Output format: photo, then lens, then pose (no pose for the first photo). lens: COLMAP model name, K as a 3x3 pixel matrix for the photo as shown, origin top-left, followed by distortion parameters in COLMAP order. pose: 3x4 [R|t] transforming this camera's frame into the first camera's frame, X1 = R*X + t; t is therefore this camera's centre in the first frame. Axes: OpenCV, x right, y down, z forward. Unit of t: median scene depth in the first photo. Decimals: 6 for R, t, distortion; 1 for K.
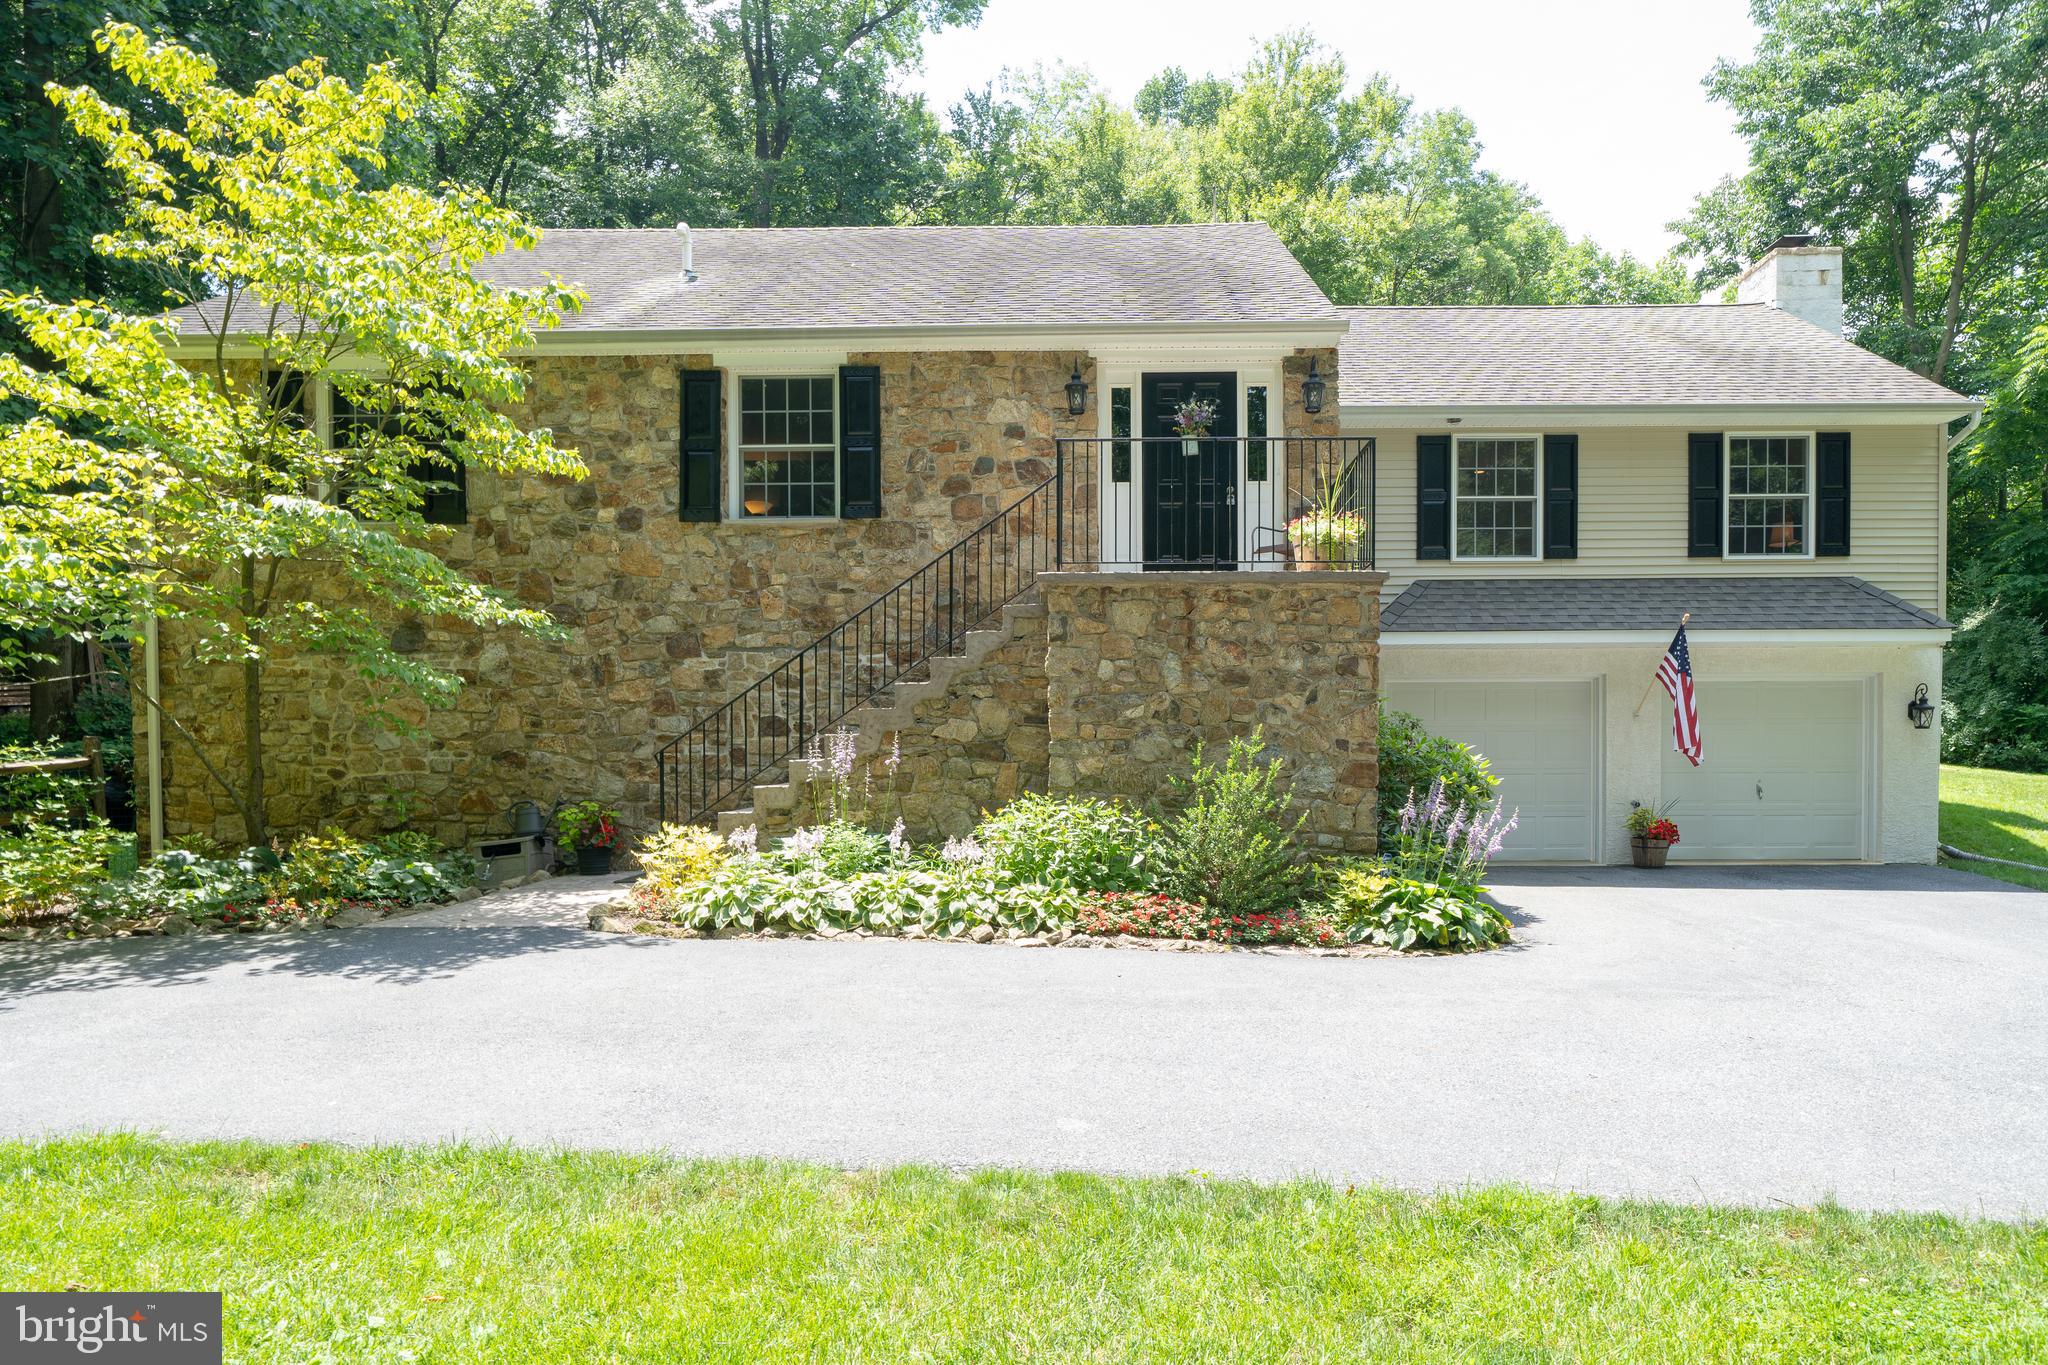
lens RADIAL K [[1152.4, 0, 1086.9], [0, 1152.4, 733.5], [0, 0, 1]] dist [0.002801, 0.001083]
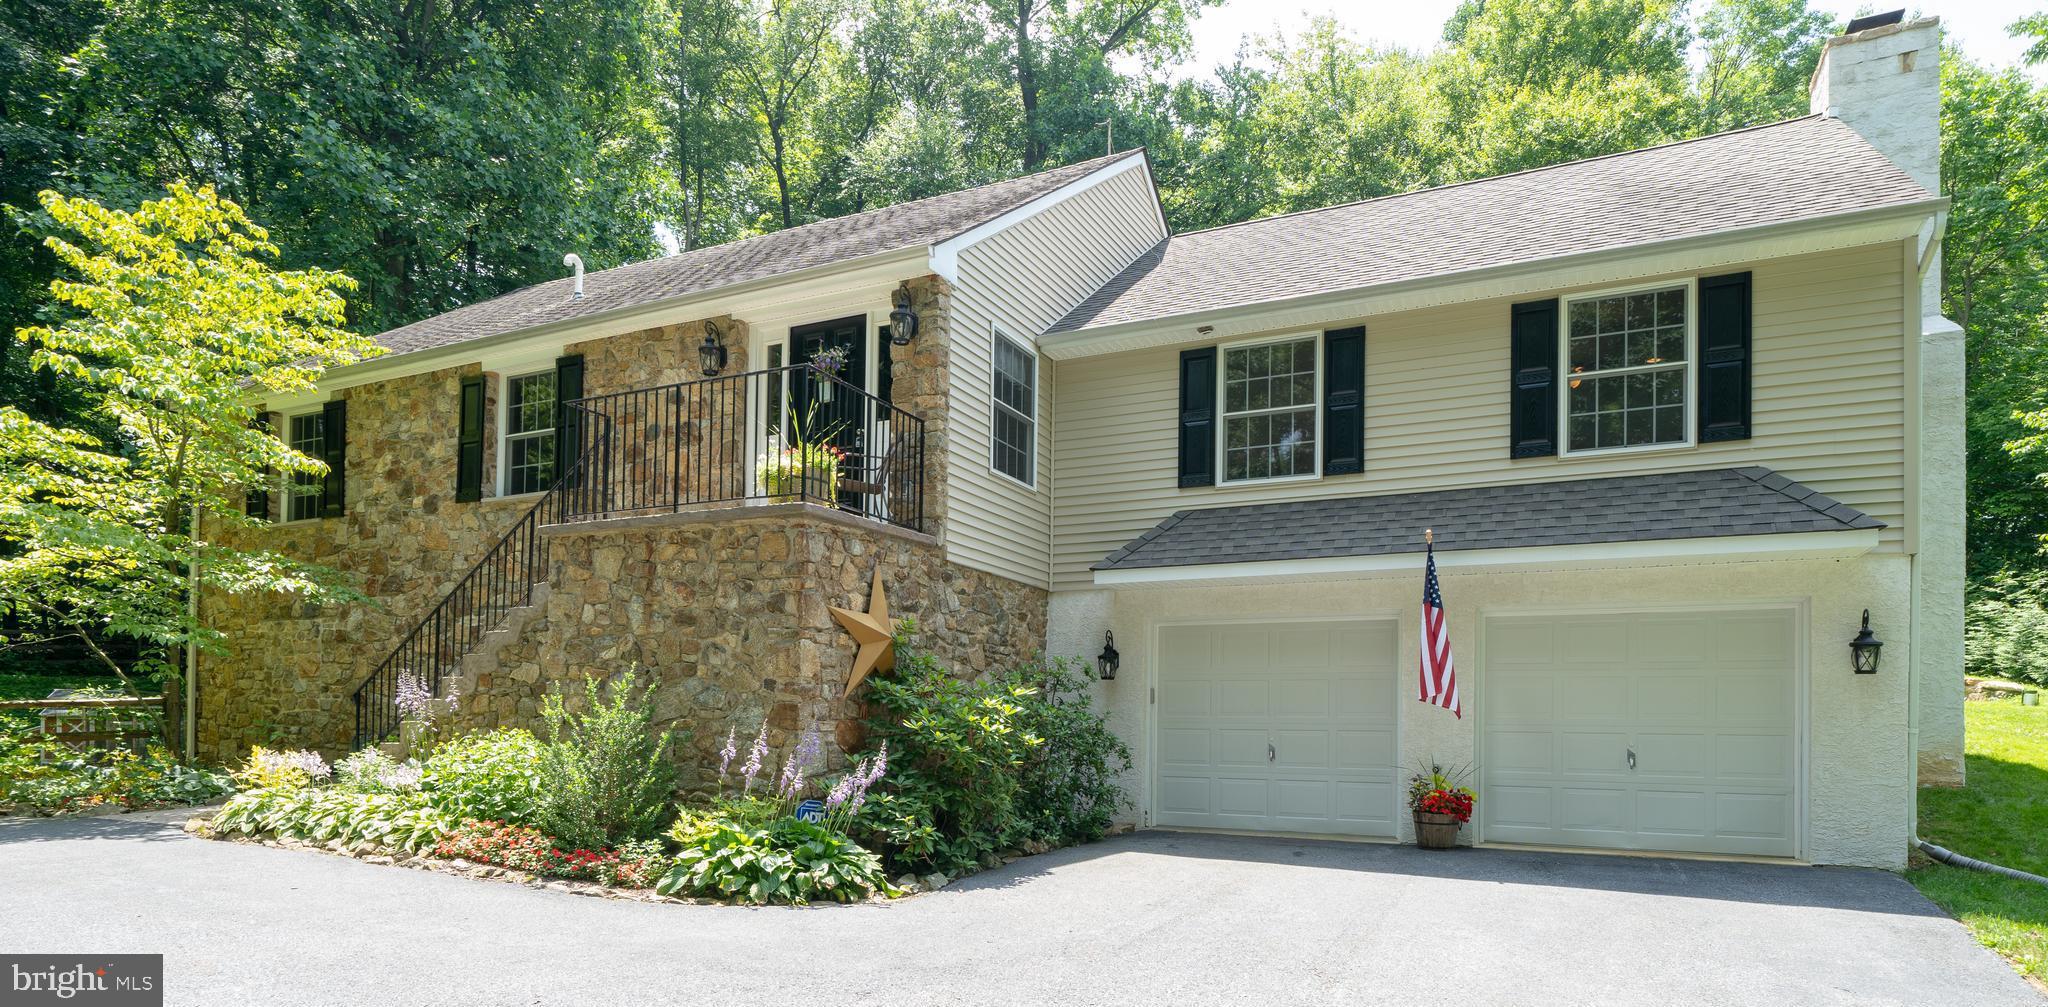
lens RADIAL K [[1120.4, 0, 1023.5], [0, 1120.4, 662.5], [0, 0, 1]] dist [0.003005, -0.000809]
pose [[0.902277, -0.008967, -0.431063, 0.674003], [-0.006077, 0.999420, -0.033511, 0.017590], [0.431113, 0.032856, 0.901699, 0.203884]]
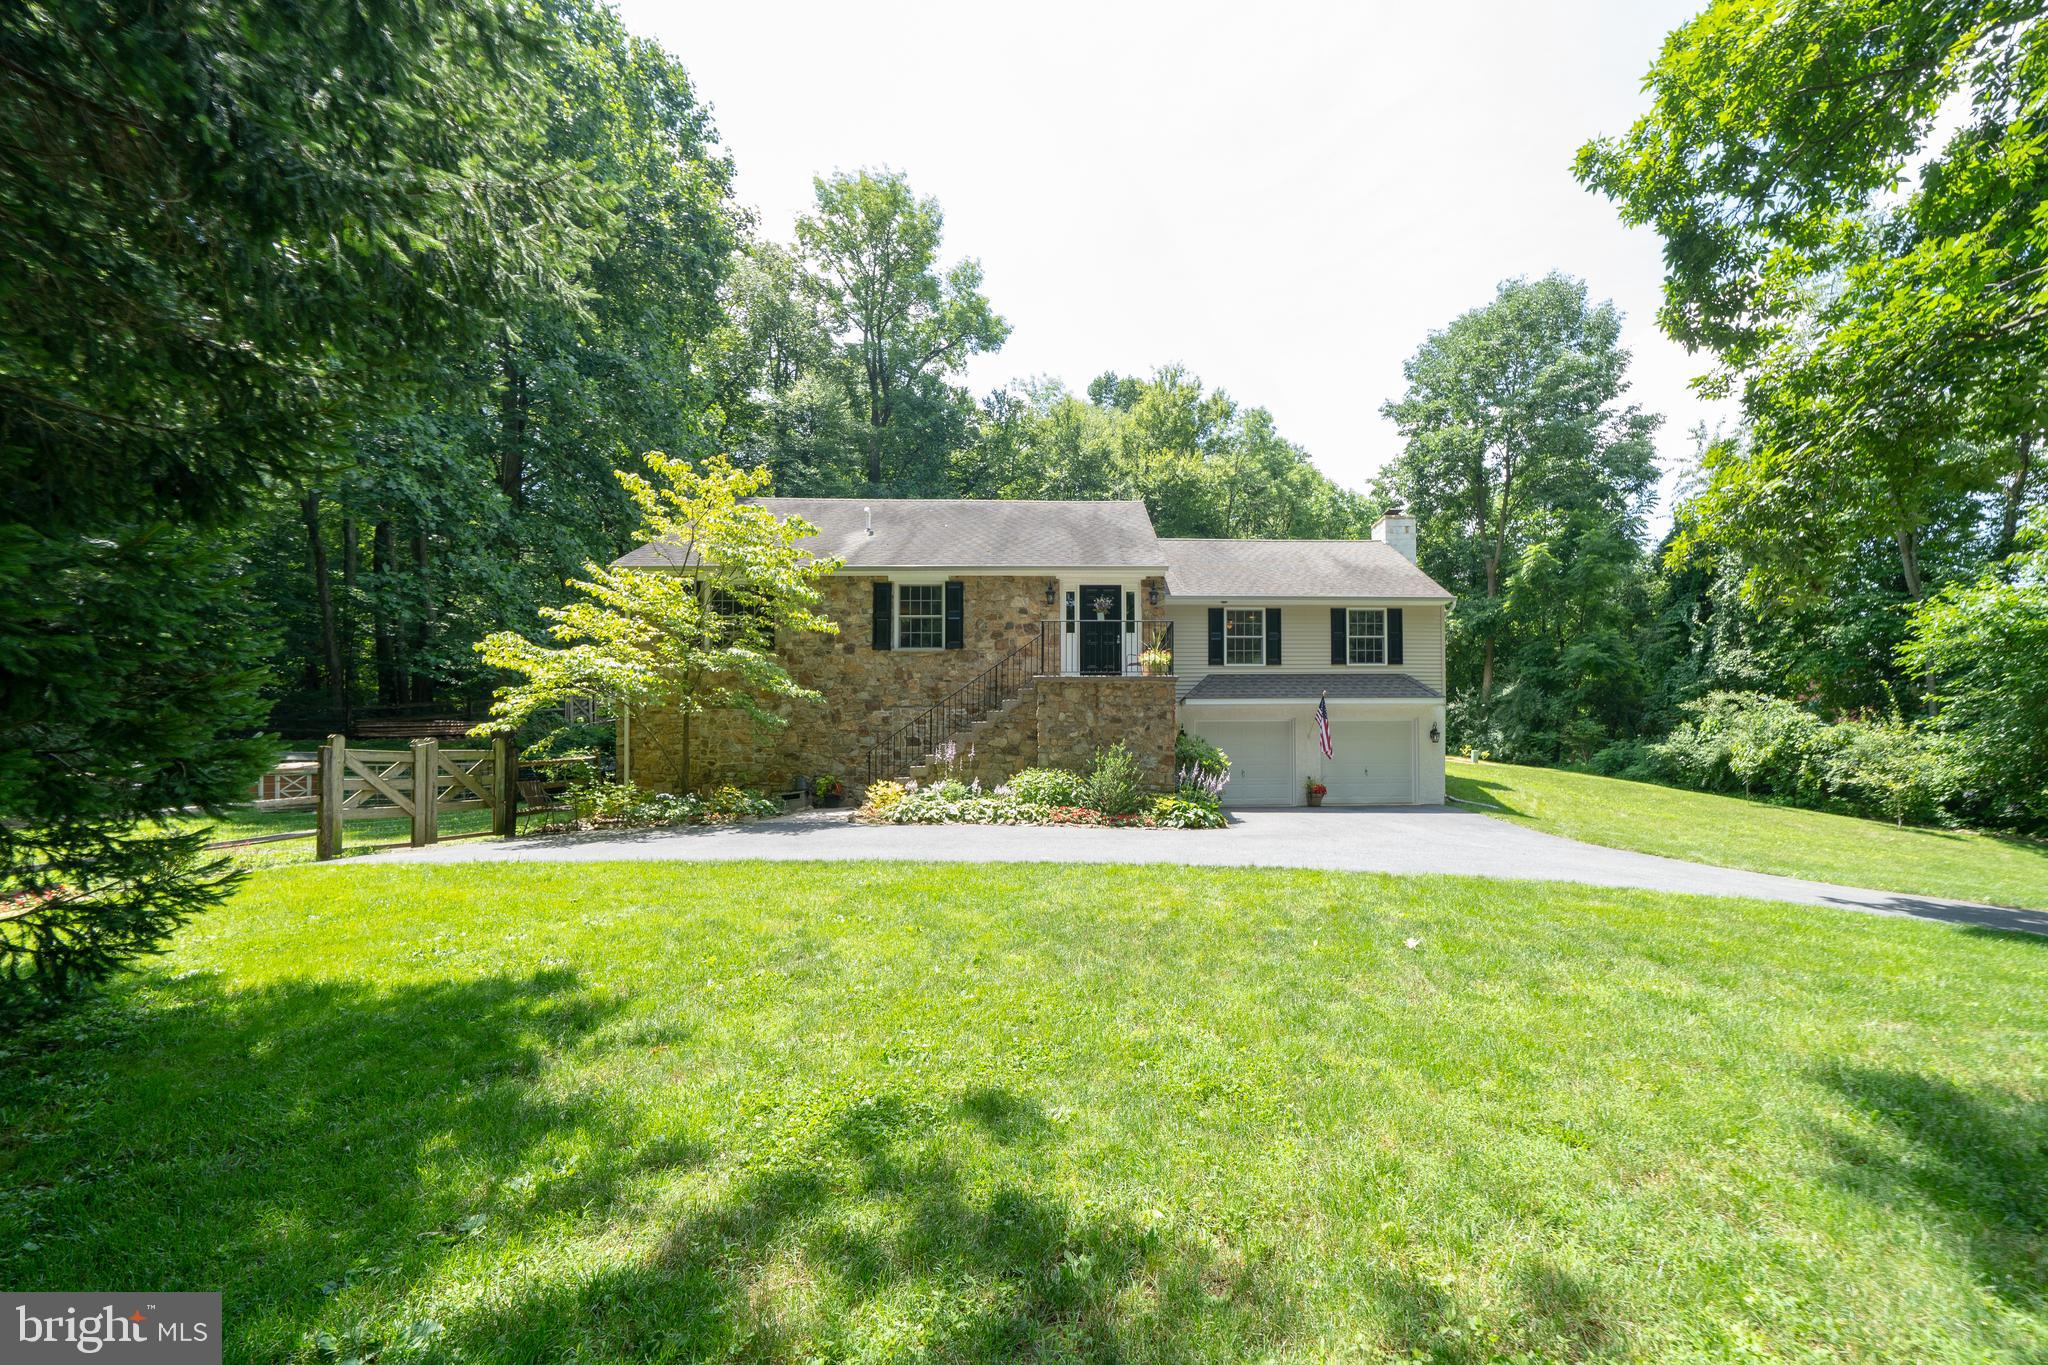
lens RADIAL K [[727.3, 0, 1106.8], [0, 727.3, 714.2], [0, 0, 1]] dist [-0.000764, -0.000055]
pose [[0.998077, 0.000766, 0.061987, 0.013141], [0.002519, 0.998597, -0.052891, 0.016346], [-0.061940, 0.052945, 0.996675, -0.421340]]
